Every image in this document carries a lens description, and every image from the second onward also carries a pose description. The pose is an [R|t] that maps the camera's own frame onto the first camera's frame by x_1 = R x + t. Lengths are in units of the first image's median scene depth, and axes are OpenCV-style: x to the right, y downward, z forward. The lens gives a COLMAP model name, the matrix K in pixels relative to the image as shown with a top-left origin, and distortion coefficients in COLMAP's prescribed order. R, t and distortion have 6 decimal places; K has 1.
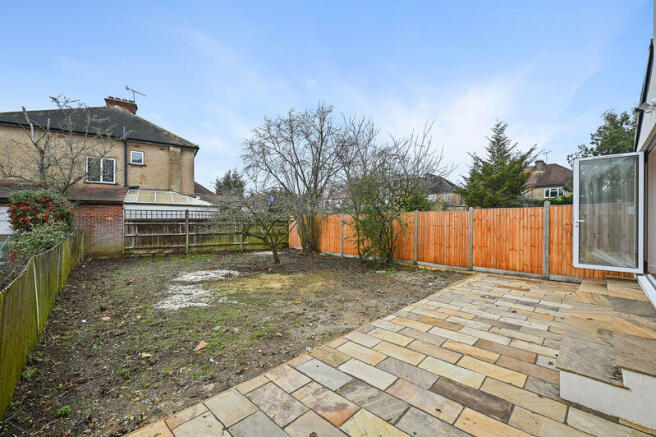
lens RADIAL K [[261.7, 0, 327.8], [0, 261.7, 219.1], [0, 0, 1]] dist [-0.001707, -0.000041]
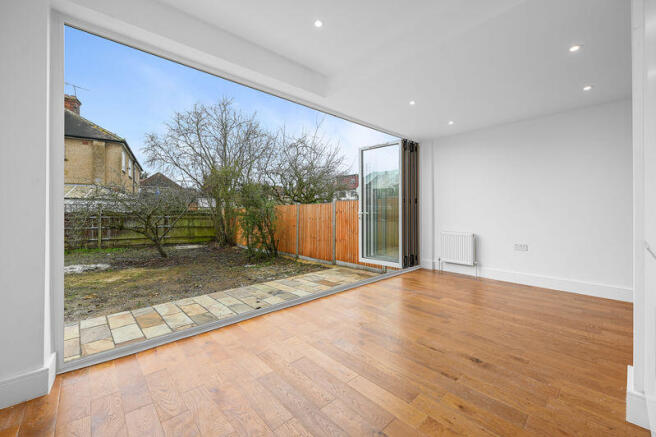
lens RADIAL K [[261.7, 0, 328.2], [0, 261.7, 212.9], [0, 0, 1]] dist [-0.001707, -0.000041]
pose [[0.999770, -0.004183, -0.021026, 0.468989], [0.004221, 0.999990, 0.001759, 0.002205], [0.021019, -0.001847, 0.999777, 0.023716]]
